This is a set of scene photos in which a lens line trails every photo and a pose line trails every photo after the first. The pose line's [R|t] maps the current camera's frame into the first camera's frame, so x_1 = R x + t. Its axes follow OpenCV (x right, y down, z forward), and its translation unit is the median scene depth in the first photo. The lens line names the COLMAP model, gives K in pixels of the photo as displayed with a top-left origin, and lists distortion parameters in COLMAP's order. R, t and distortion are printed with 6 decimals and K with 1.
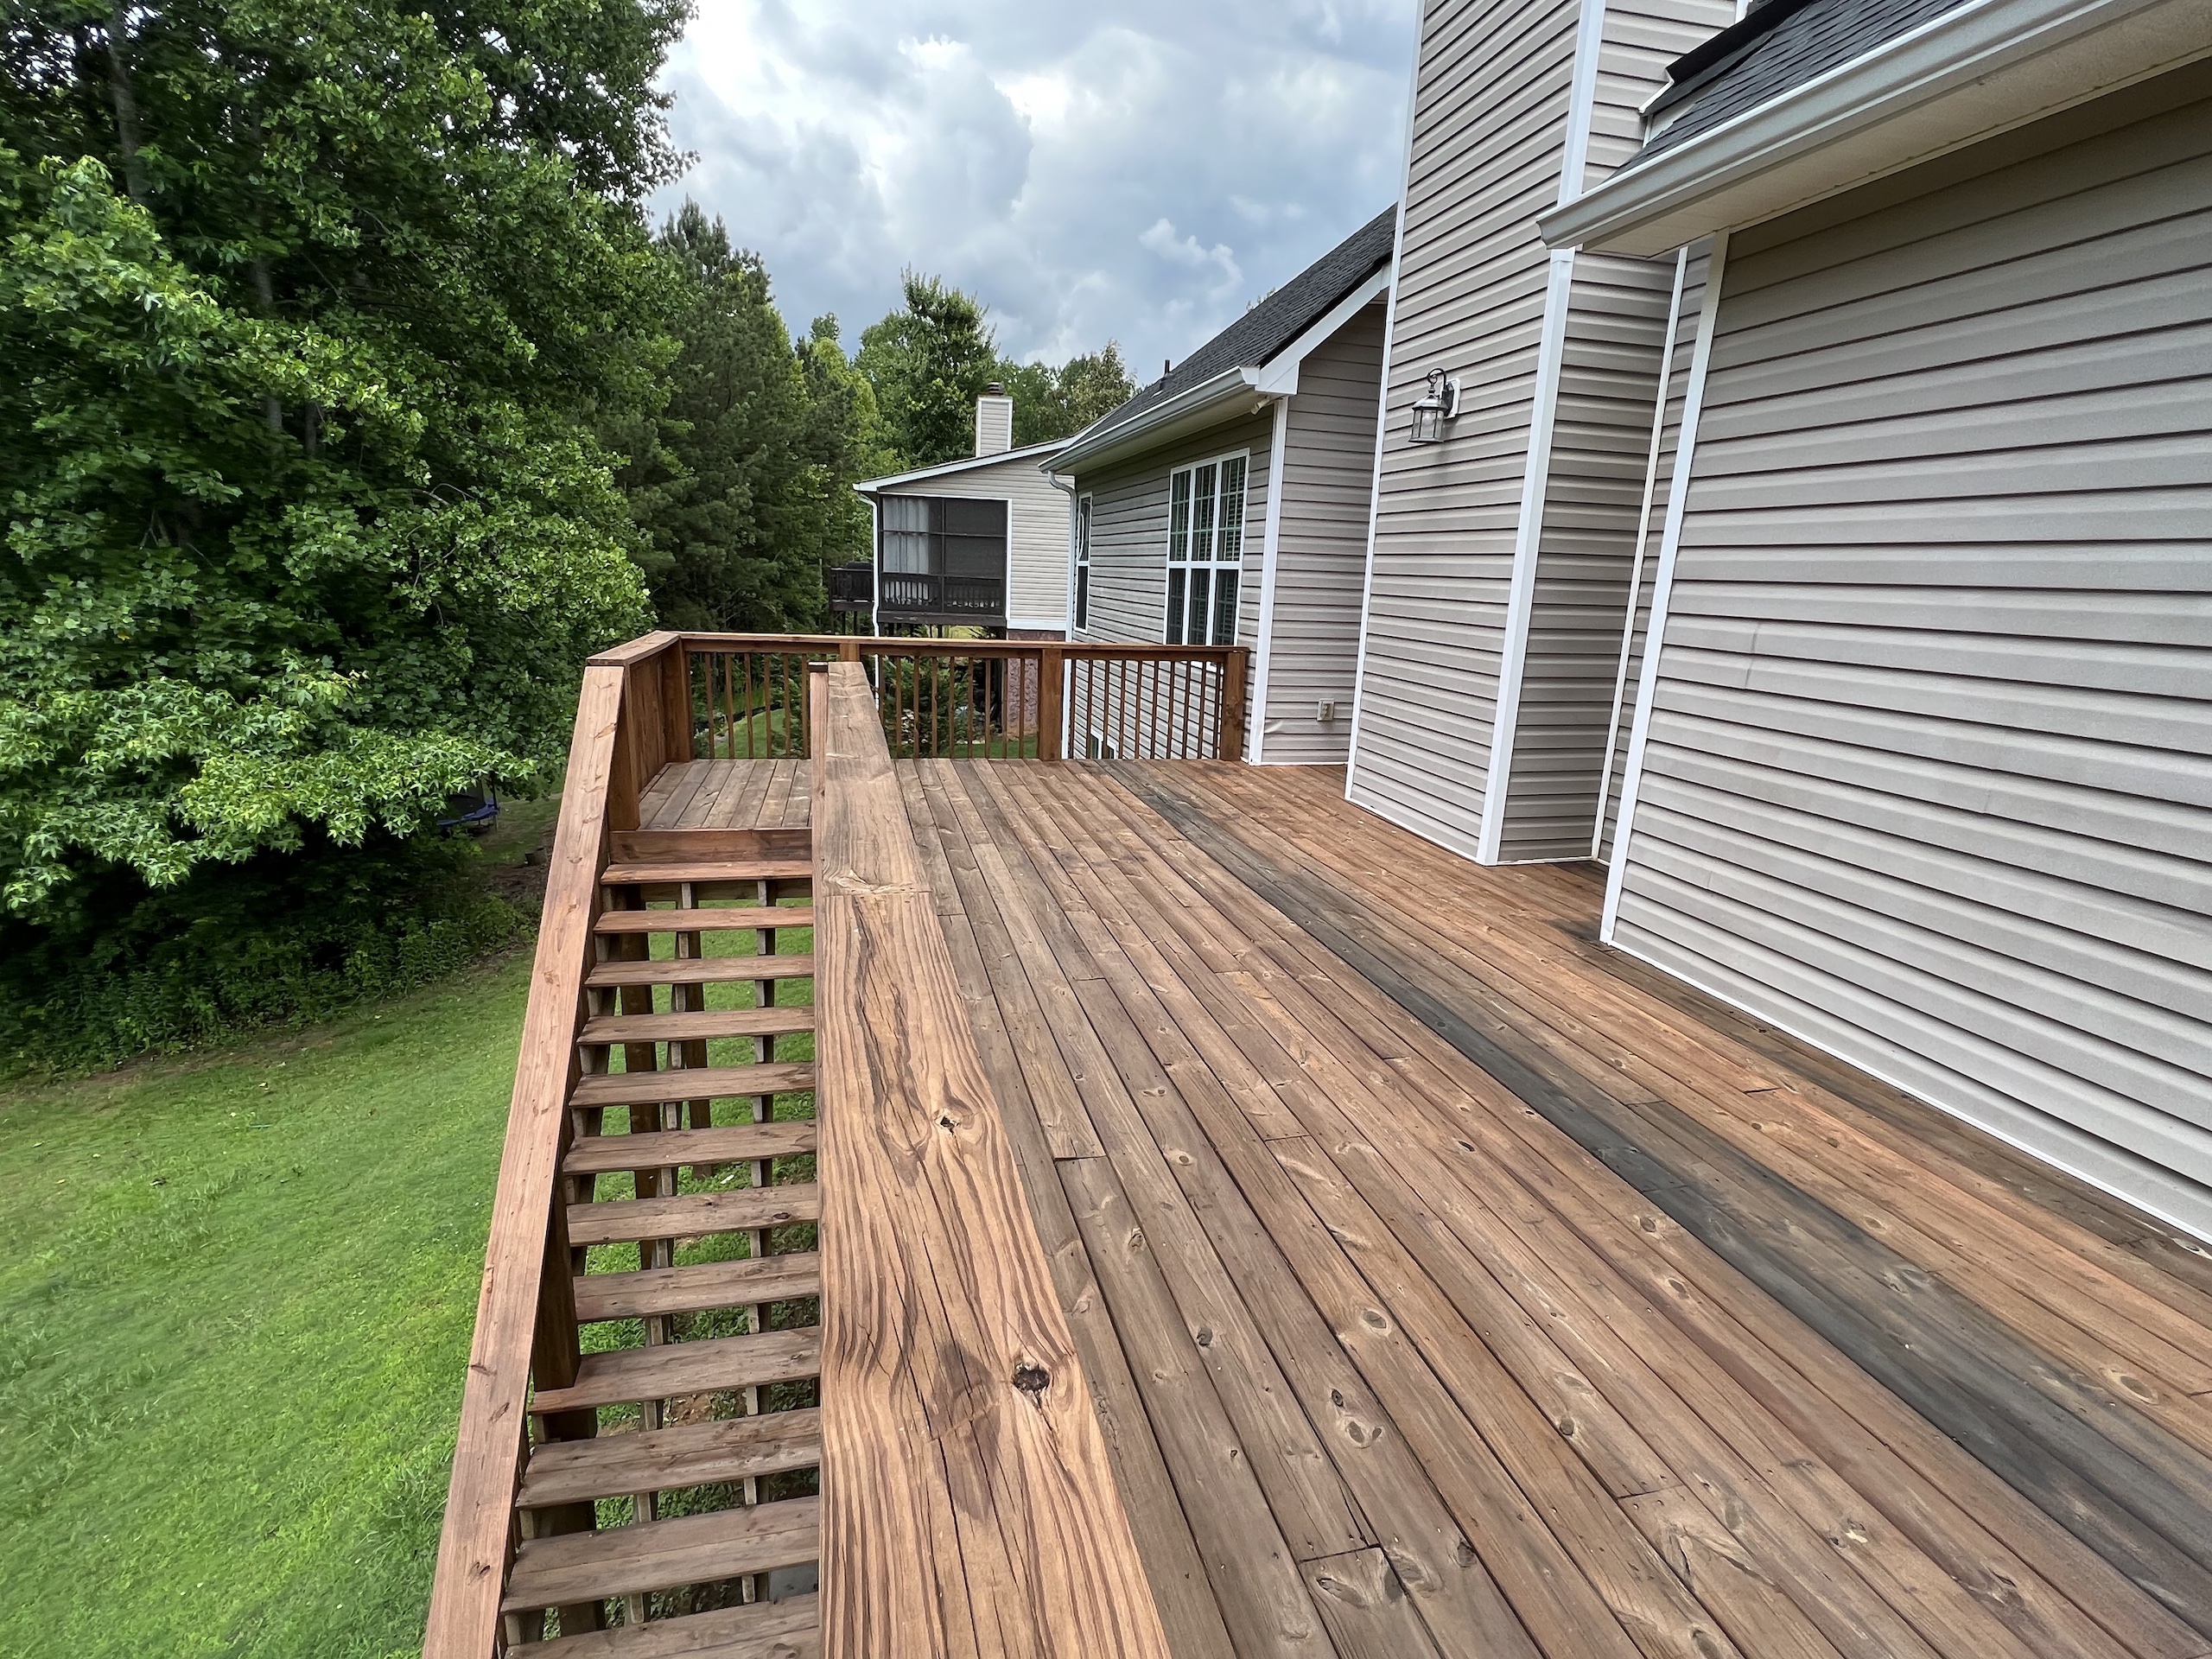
lens RADIAL K [[1070.5, 0, 1108.2], [0, 1070.5, 832.2], [0, 0, 1]] dist [-0.004812, 0.000799]
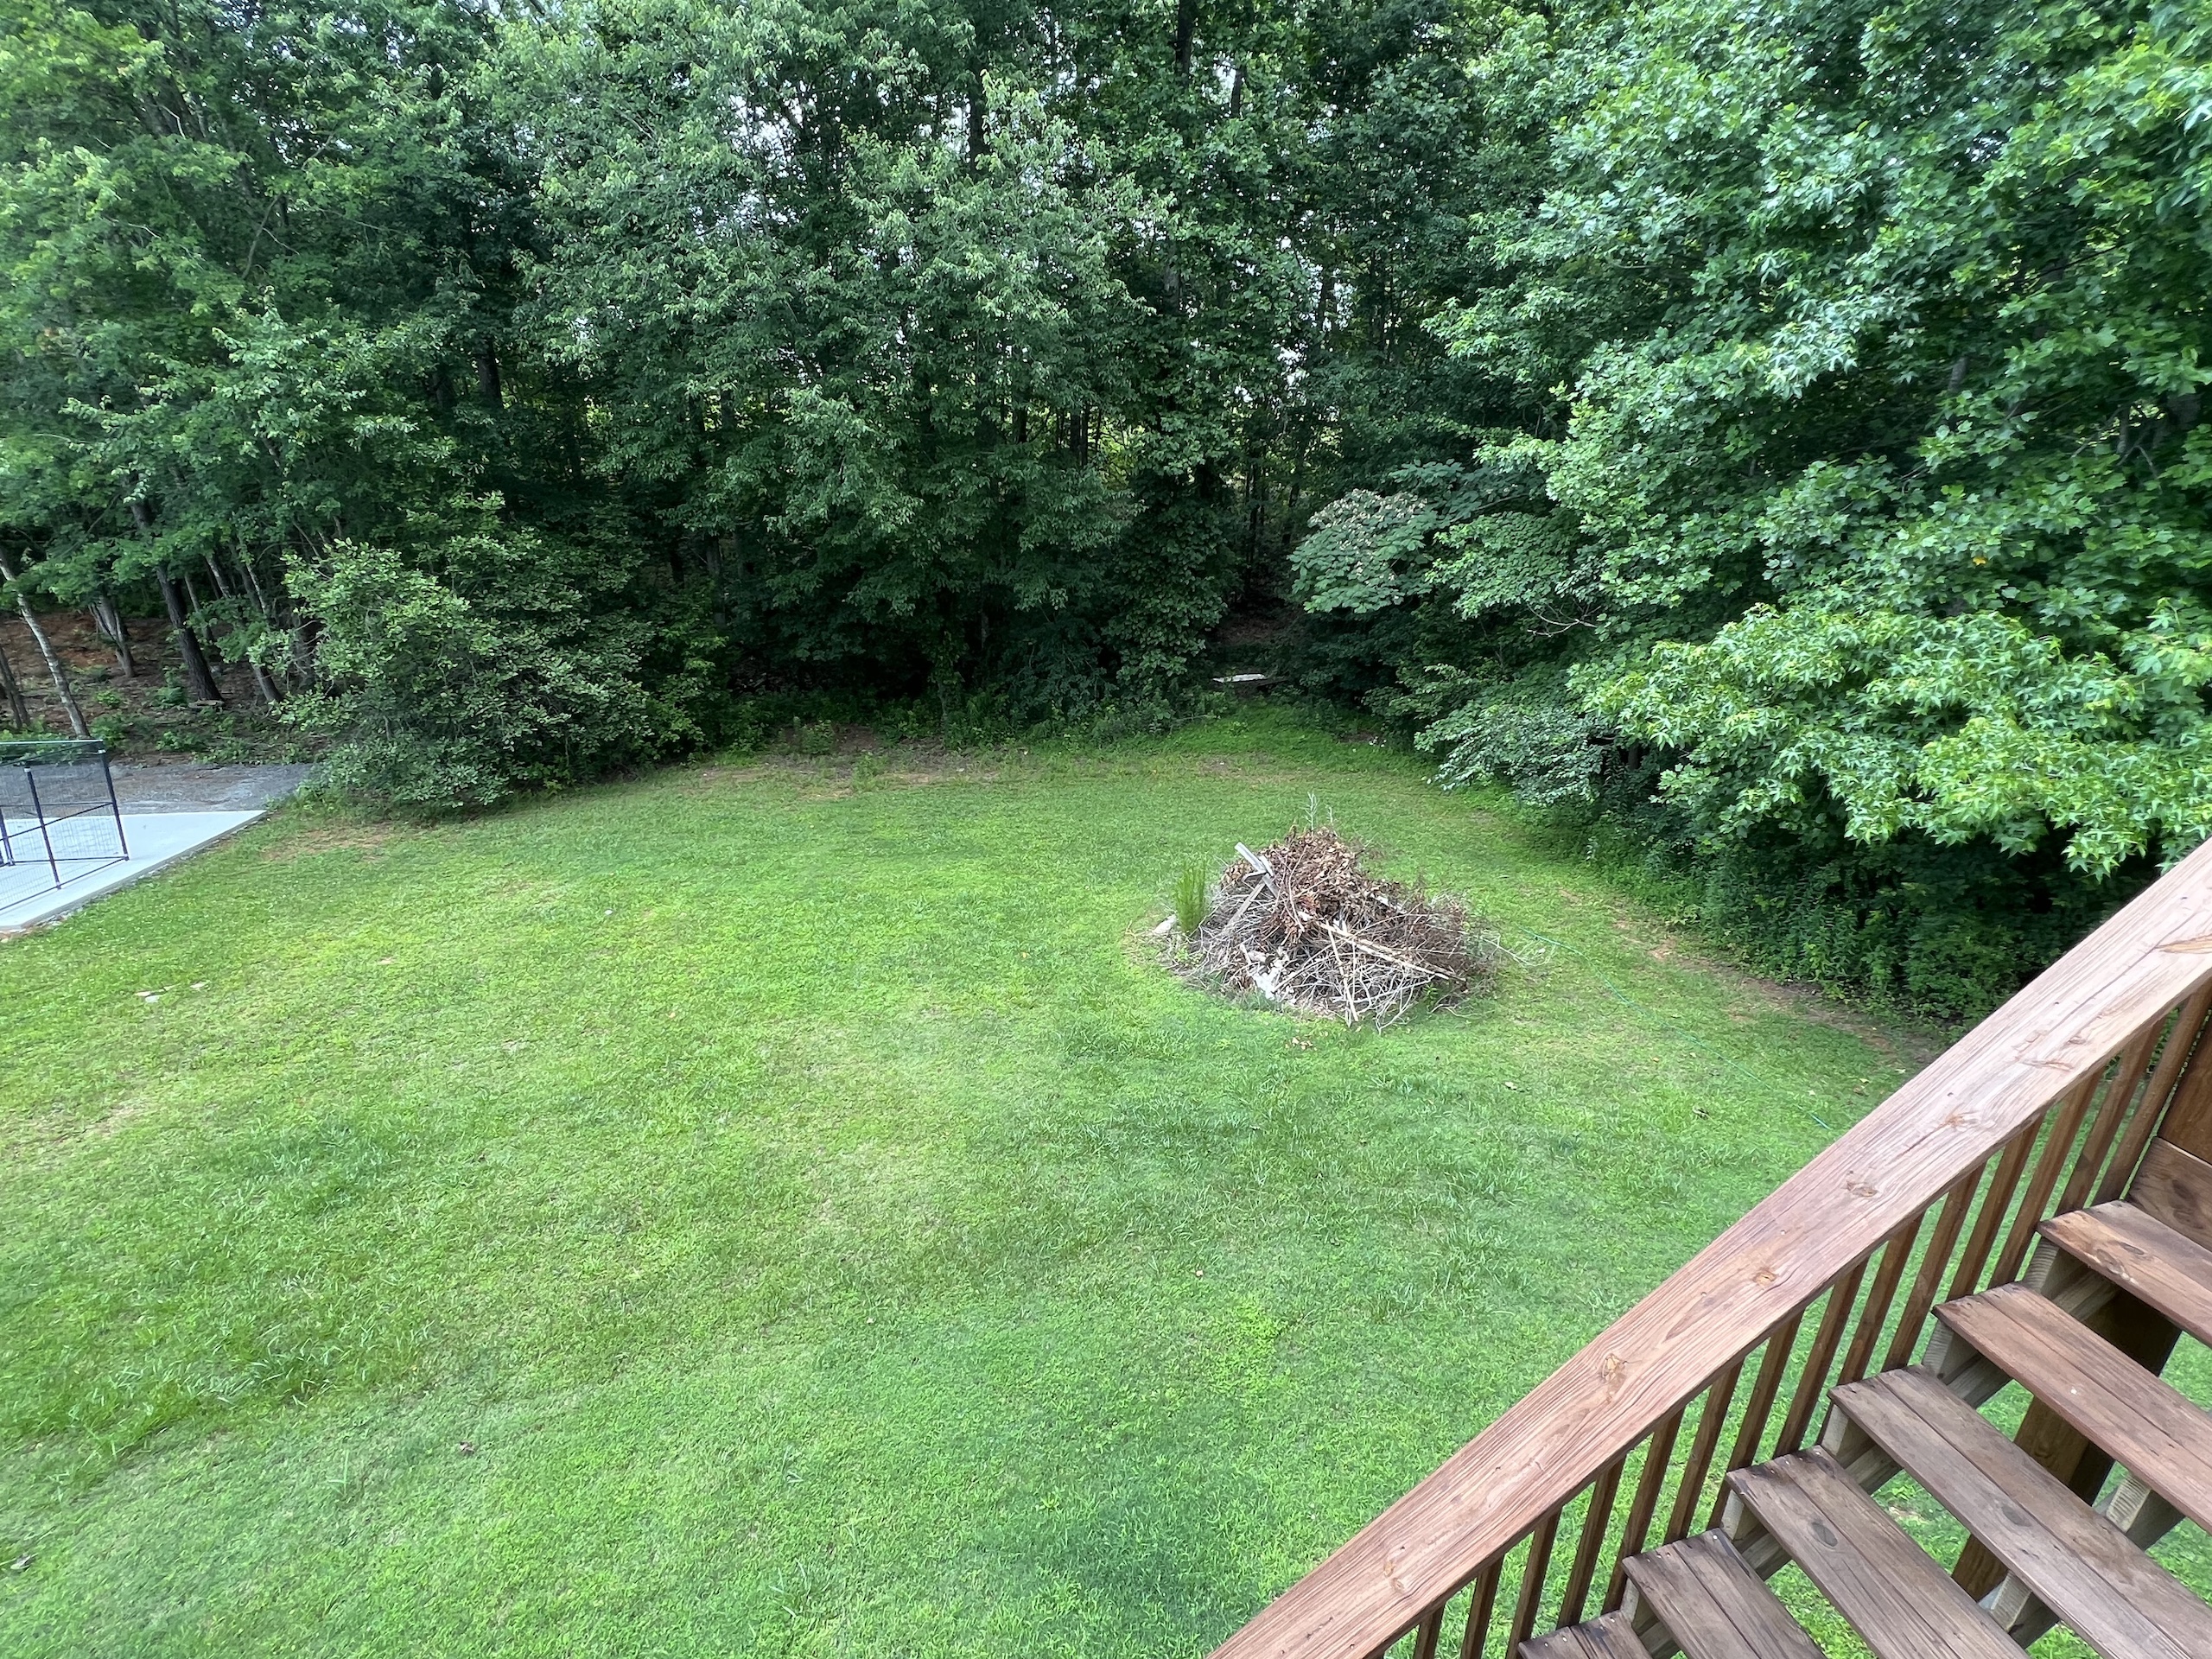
lens RADIAL K [[1070.5, 0, 1095.8], [0, 1070.5, 838.8], [0, 0, 1]] dist [-0.004812, 0.000799]
pose [[0.040319, 0.337622, -0.940418, -0.058167], [-0.252923, 0.913980, 0.317286, -0.069633], [0.966646, 0.225061, 0.122243, 0.248878]]
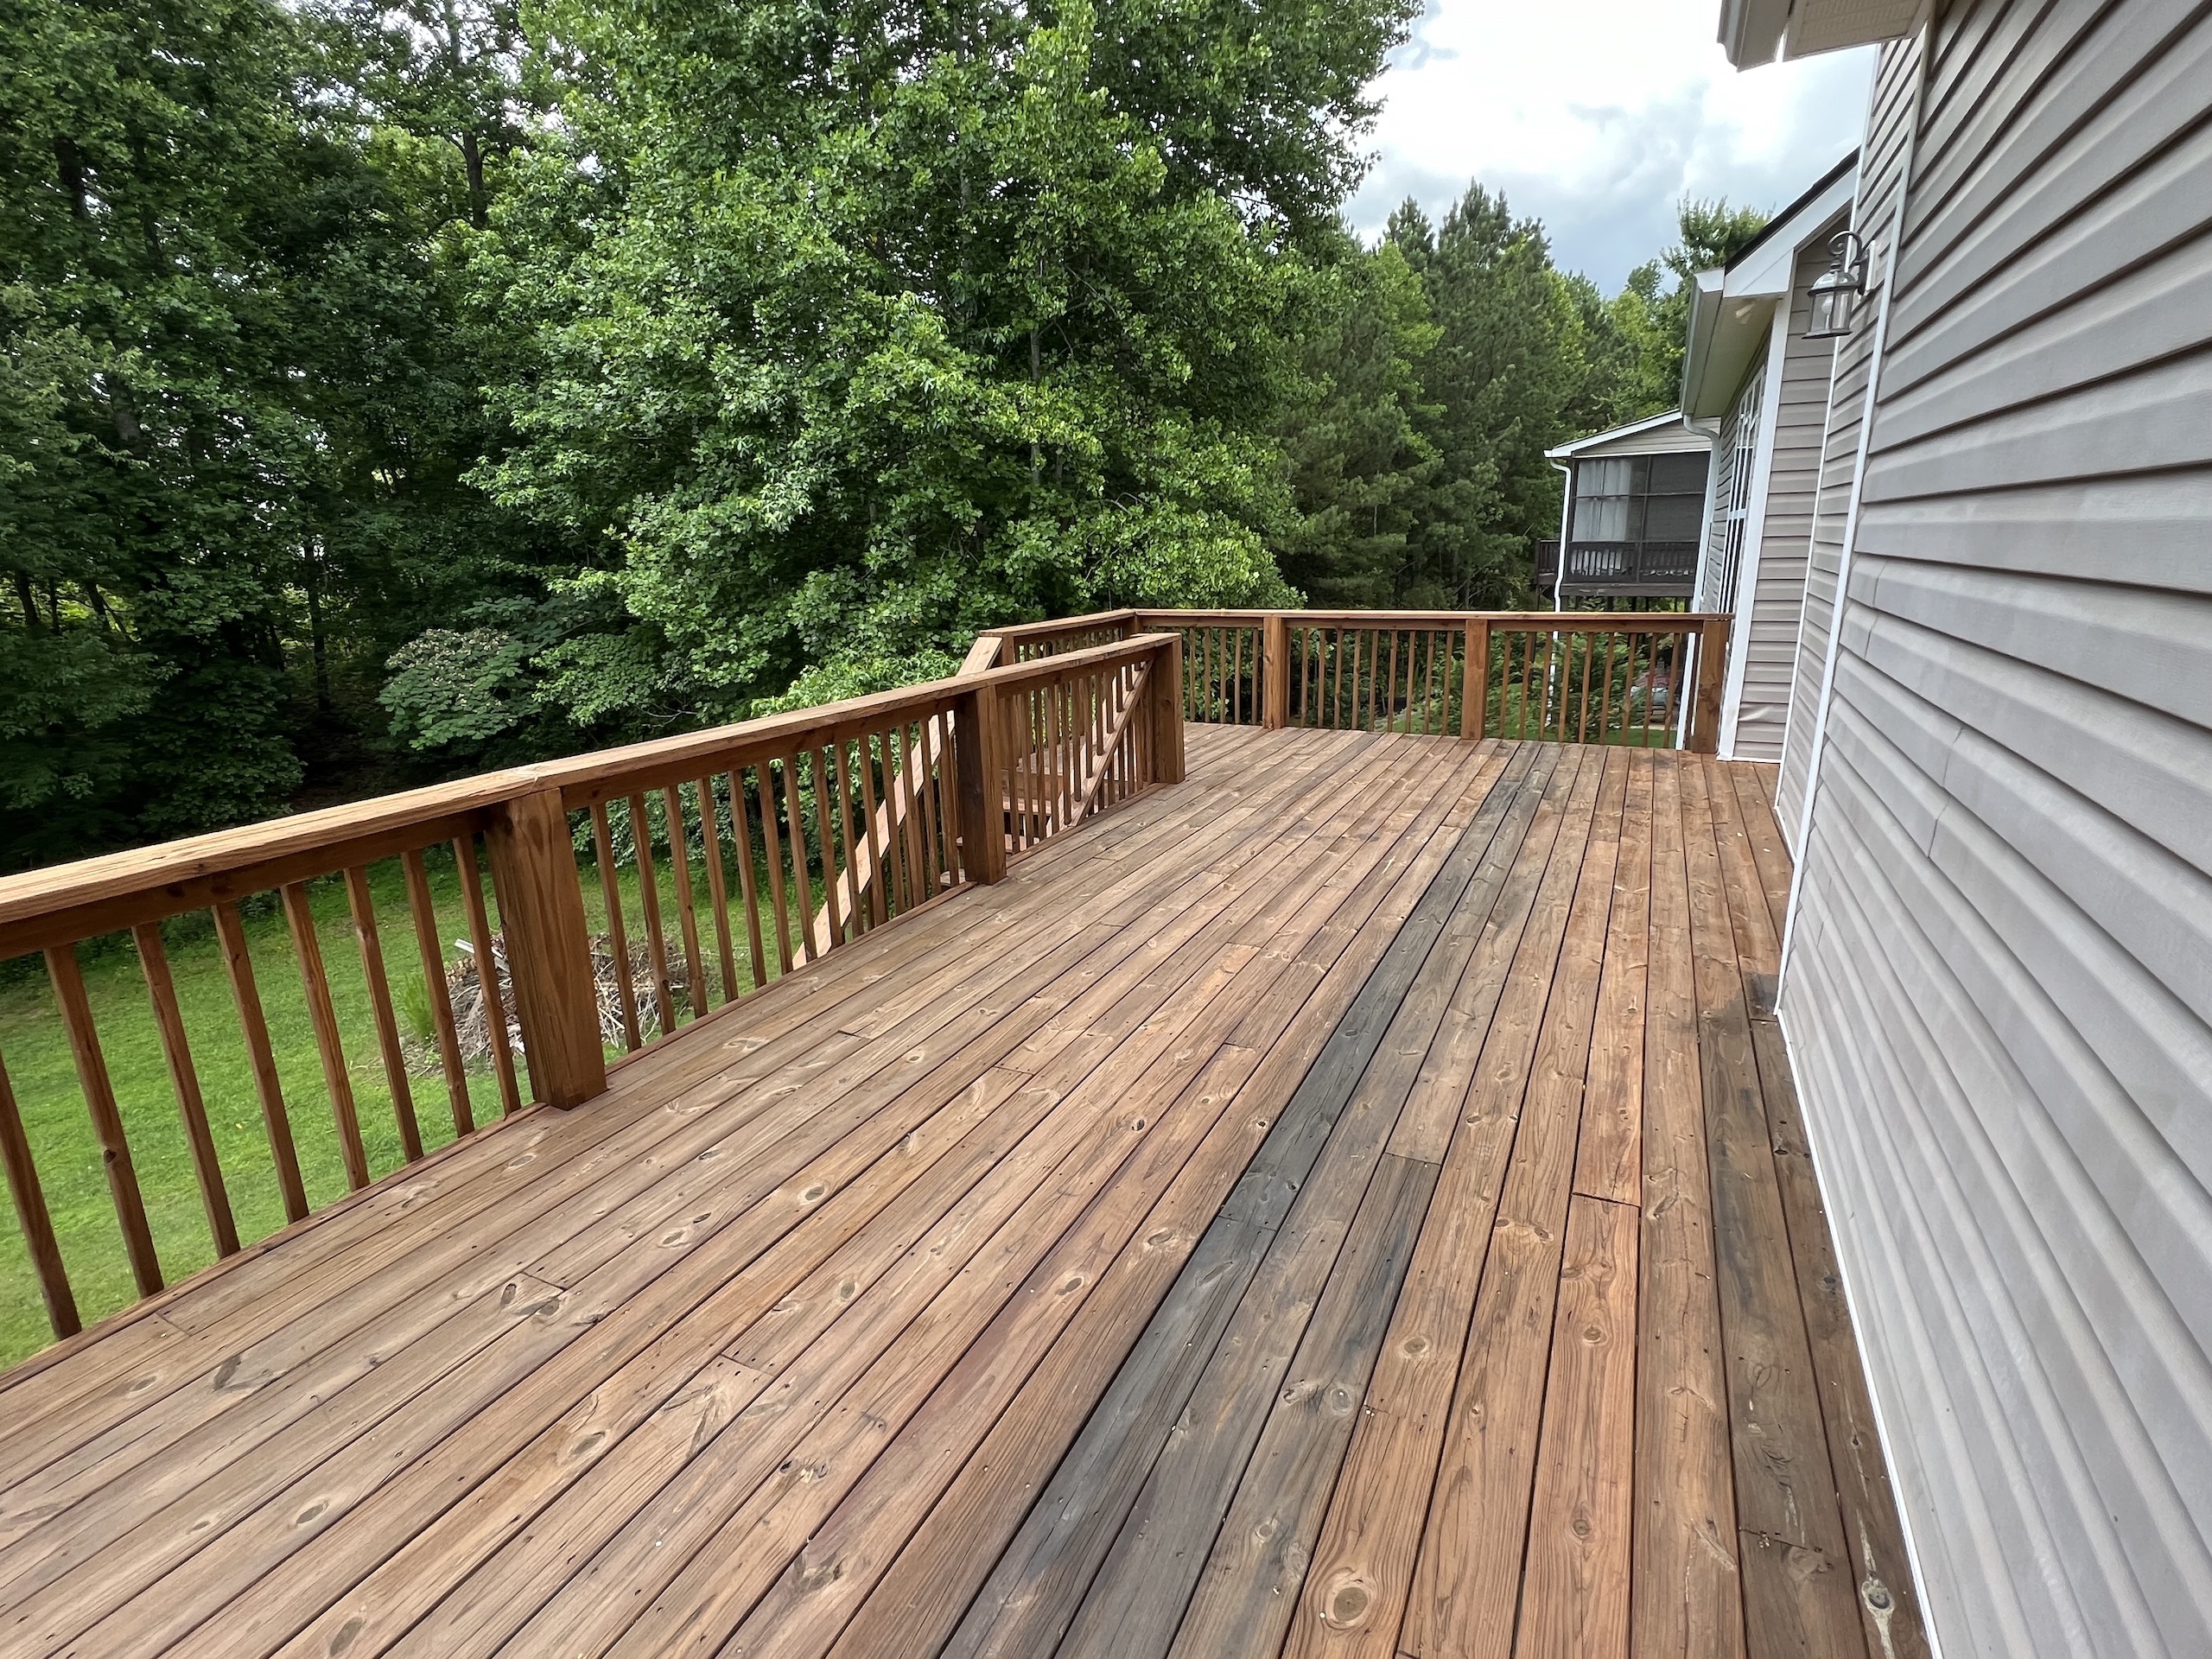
lens RADIAL K [[1070.5, 0, 1103.8], [0, 1070.5, 823.3], [0, 0, 1]] dist [-0.004812, 0.000799]
pose [[0.763062, 0.106617, -0.637471, 0.224322], [-0.099184, 0.993934, 0.047511, -0.005158], [0.638670, 0.026973, 0.769008, 0.056978]]
